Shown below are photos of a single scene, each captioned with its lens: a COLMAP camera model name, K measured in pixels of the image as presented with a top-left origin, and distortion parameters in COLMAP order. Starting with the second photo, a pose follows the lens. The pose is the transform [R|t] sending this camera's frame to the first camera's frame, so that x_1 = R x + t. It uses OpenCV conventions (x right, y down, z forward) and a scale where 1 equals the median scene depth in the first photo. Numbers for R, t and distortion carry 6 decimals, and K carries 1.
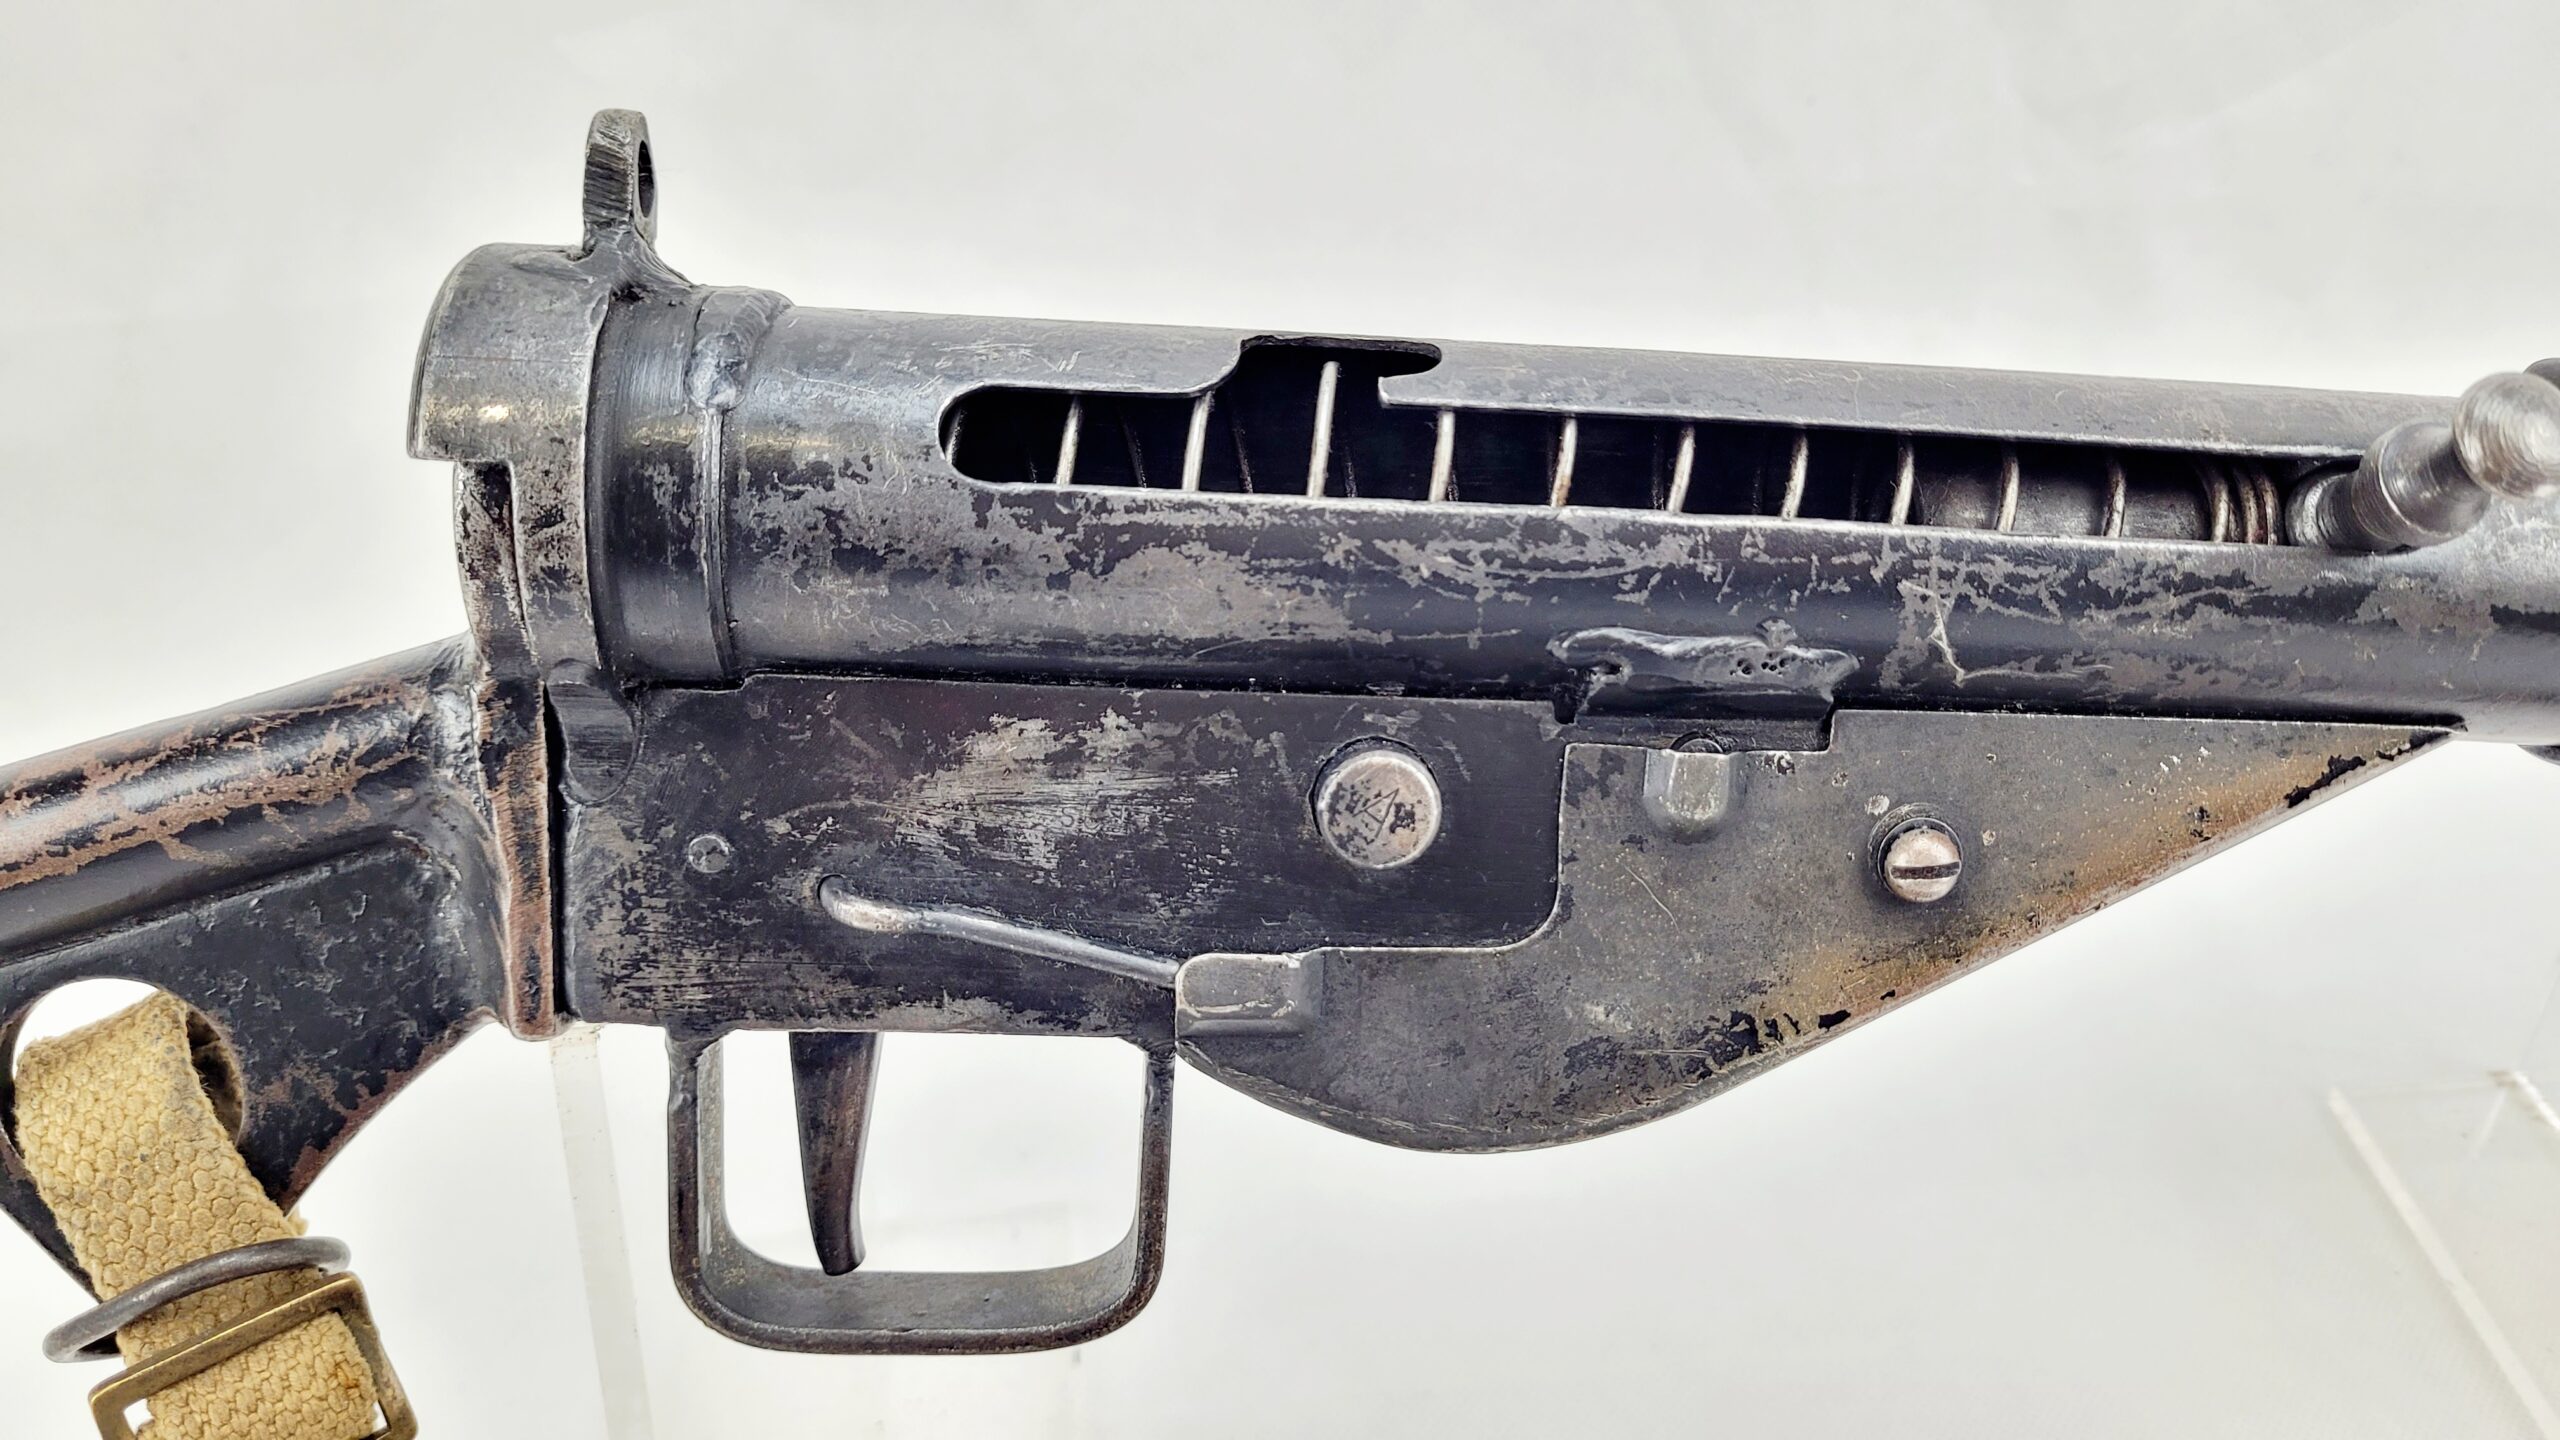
lens RADIAL K [[2167.8, 0, 1280.0], [0, 2167.8, 720.0], [0, 0, 1]] dist [-0.000965, 0.000310]
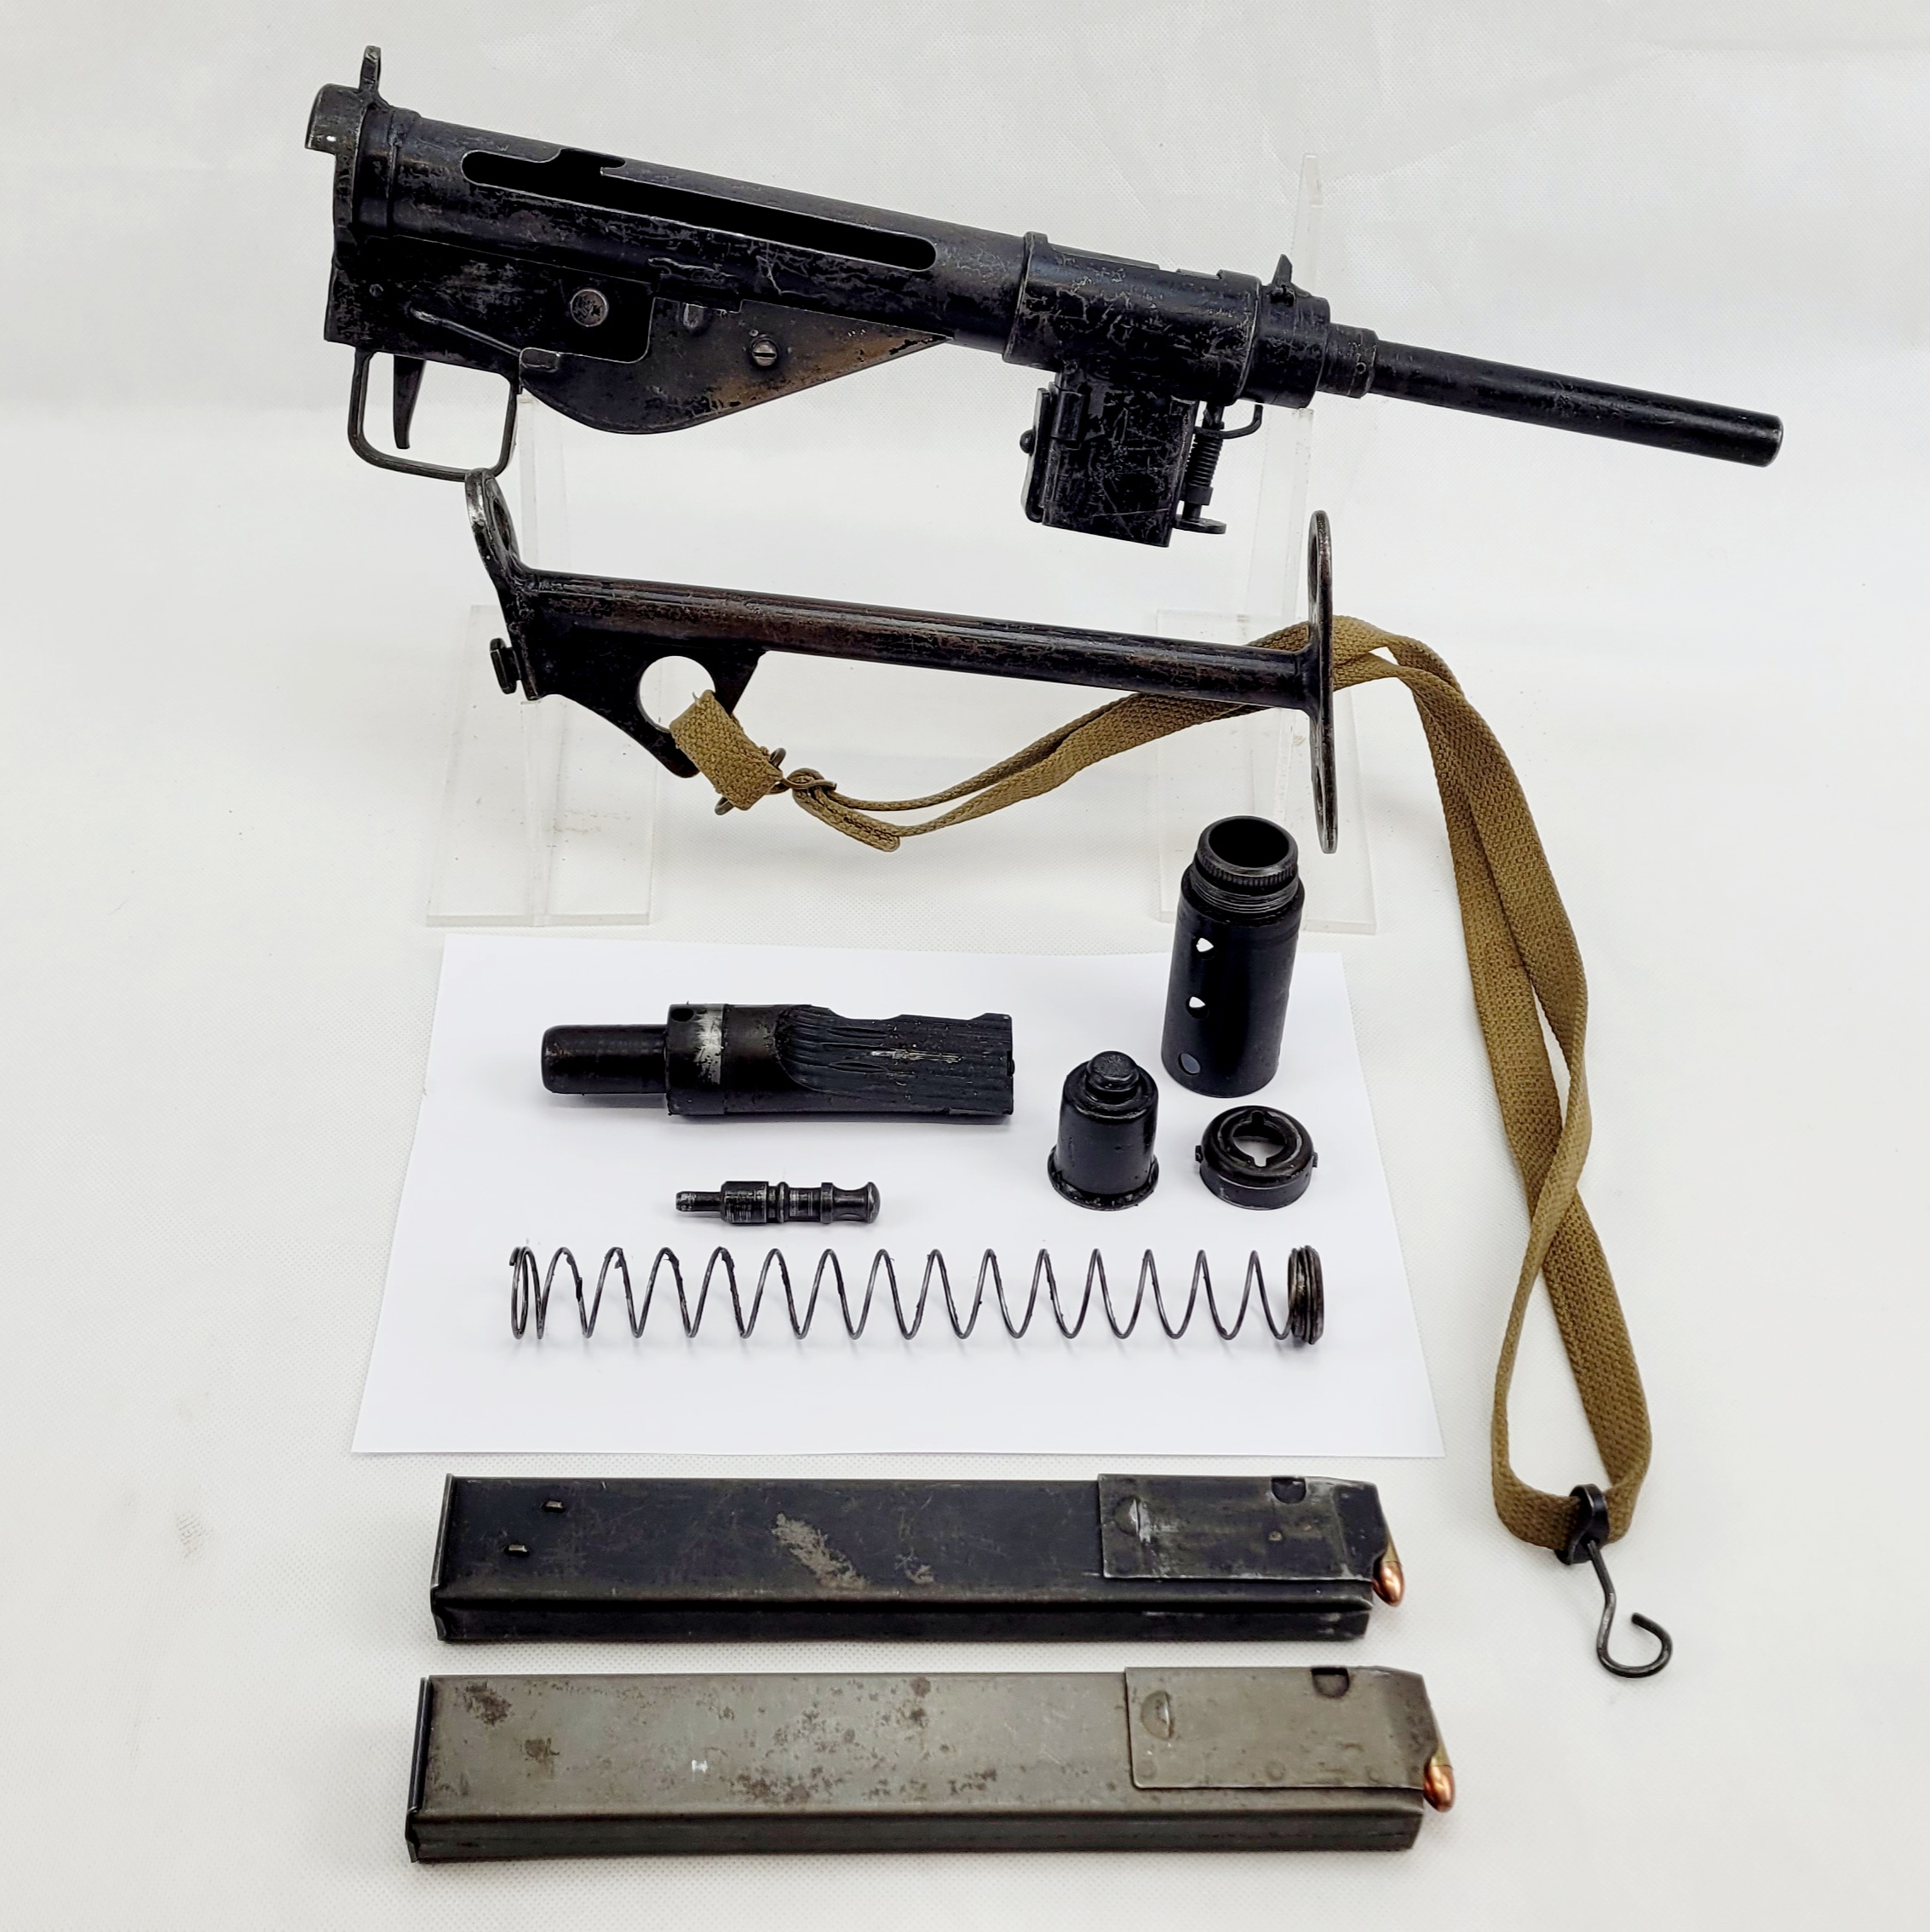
lens RADIAL K [[2743.2, 0, 965.0], [0, 2743.2, 966.0], [0, 0, 1]] dist [0.038393, 0.066683]
pose [[0.990805, 0.134574, 0.013995, 0.661657], [-0.135300, 0.985522, 0.102178, 0.503289], [-0.000041, -0.103132, 0.994668, -3.091562]]
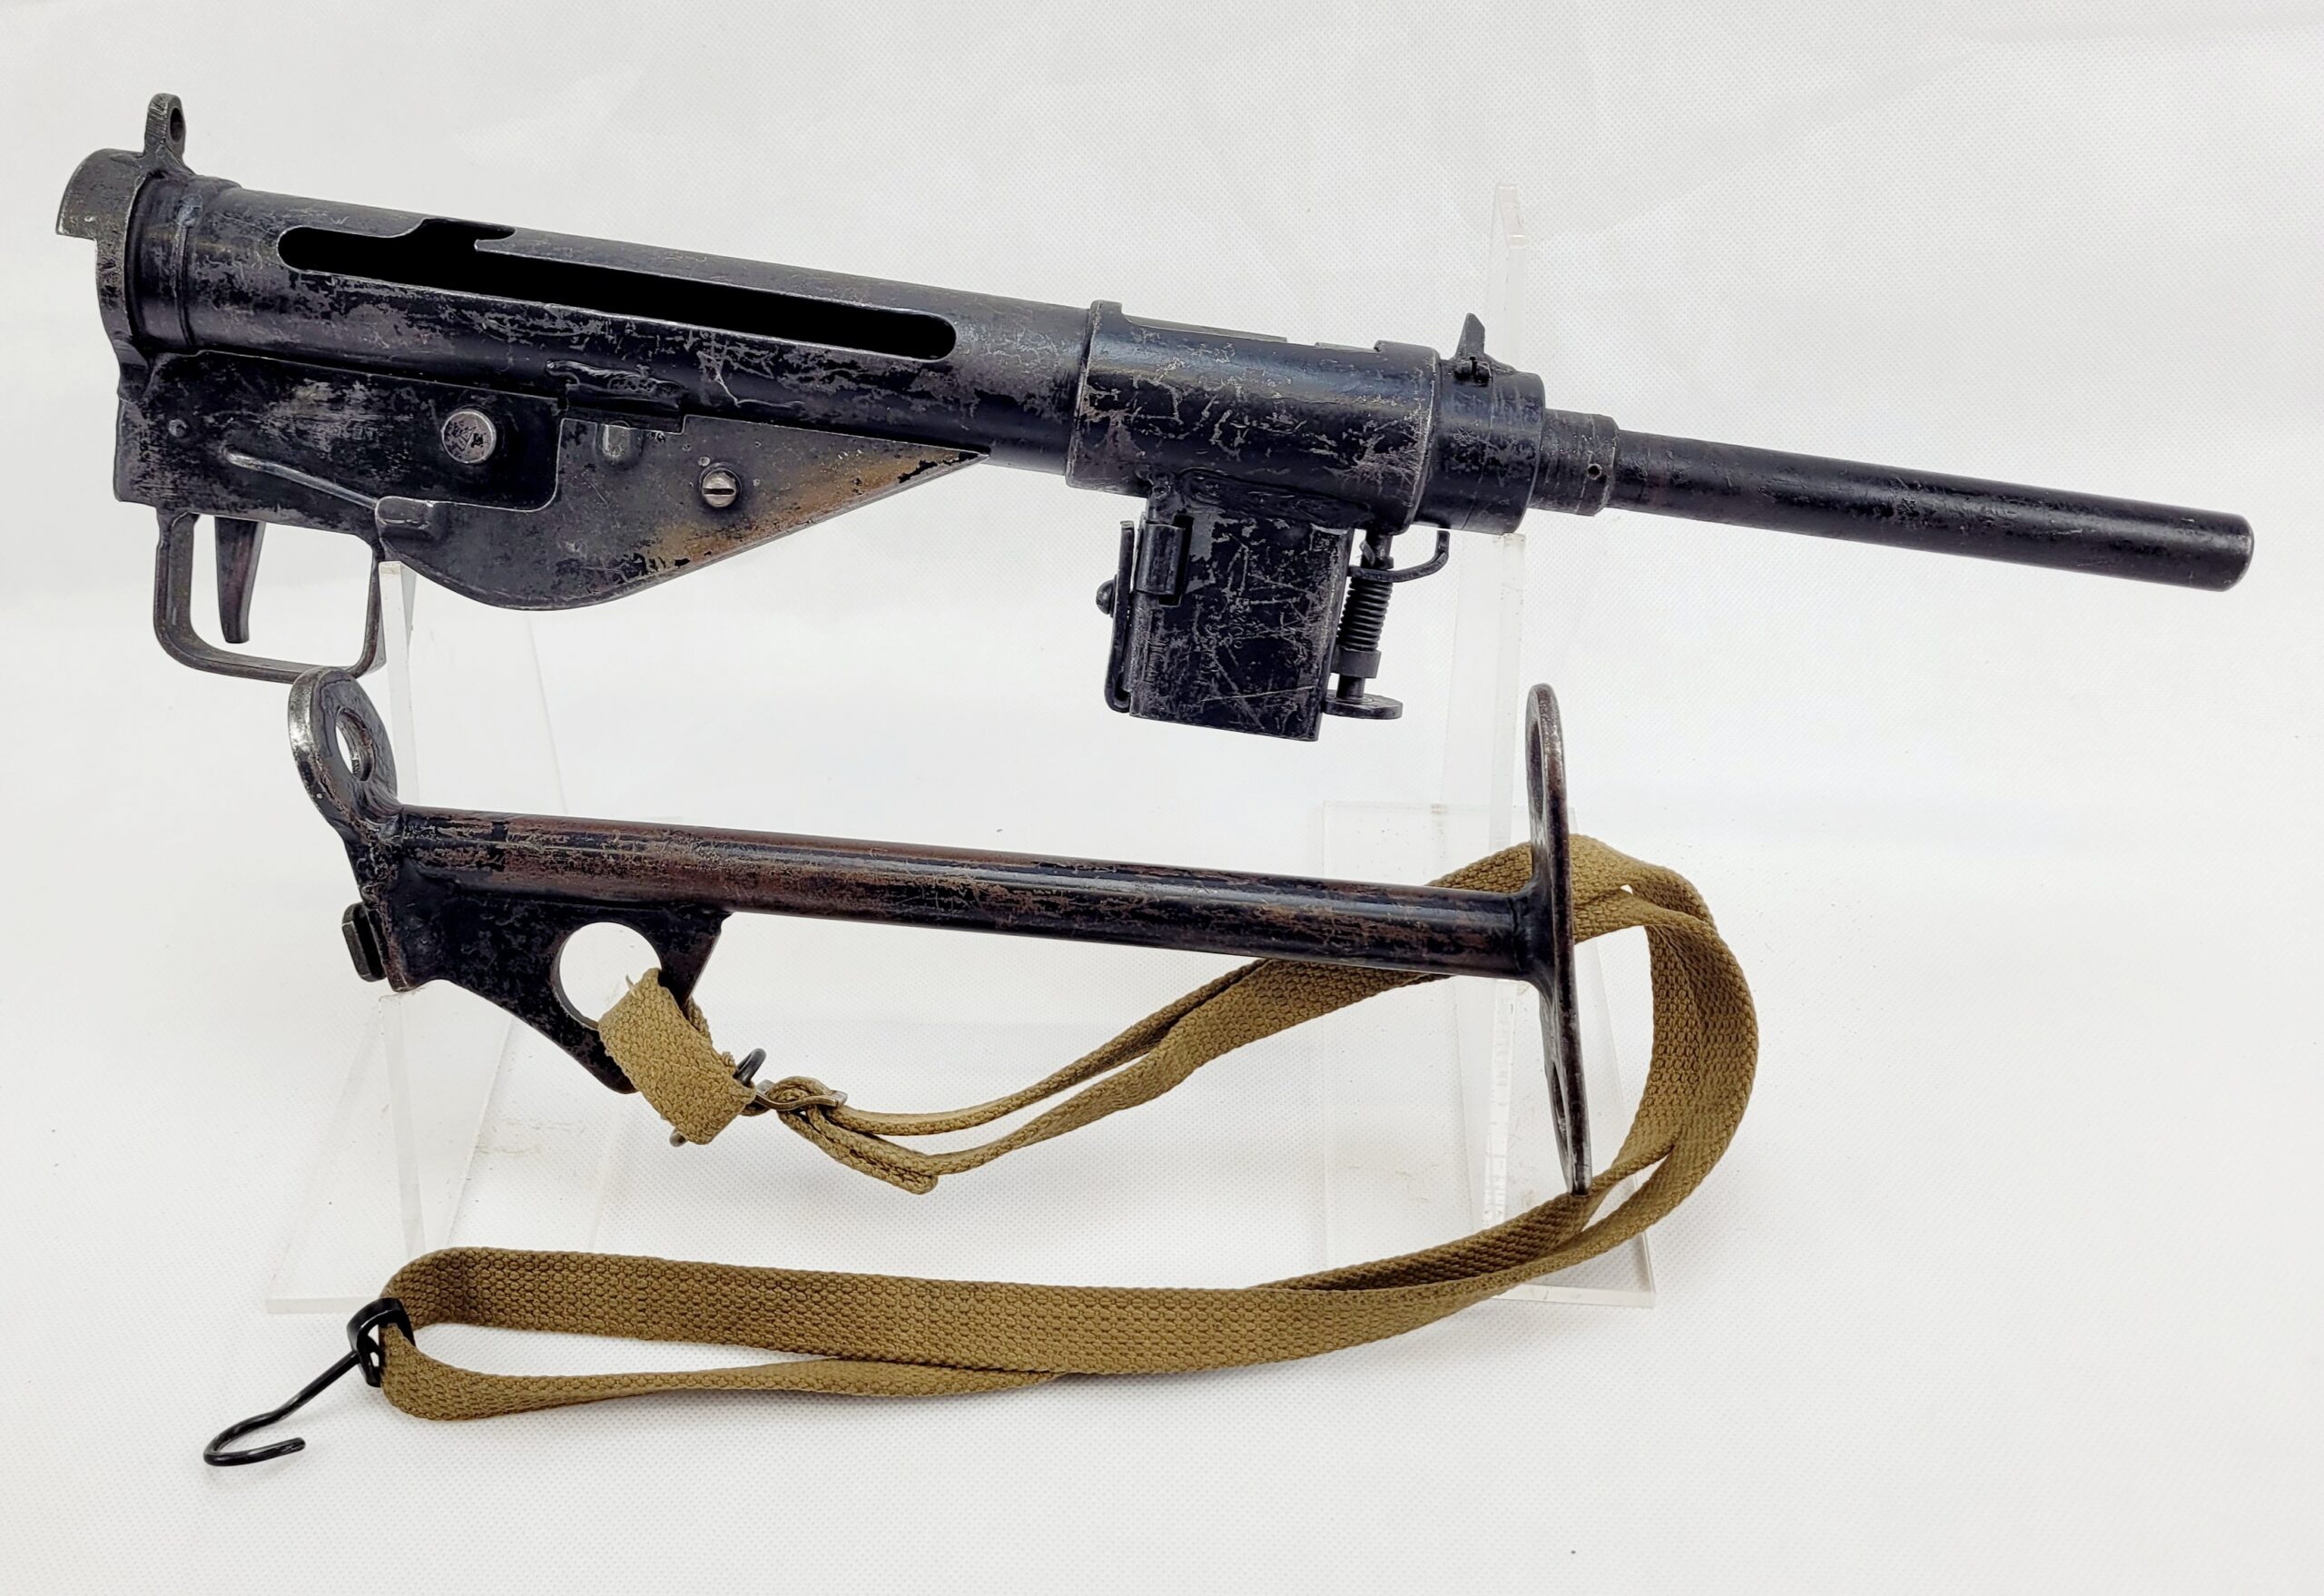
lens RADIAL K [[2347.1, 0, 960.5], [0, 2347.1, 807.4], [0, 0, 1]] dist [0.034646, -0.011090]
pose [[0.988321, 0.105802, -0.109668, 0.849031], [-0.103599, 0.994289, 0.025614, 0.305525], [0.111751, -0.013953, 0.993638, -1.348182]]
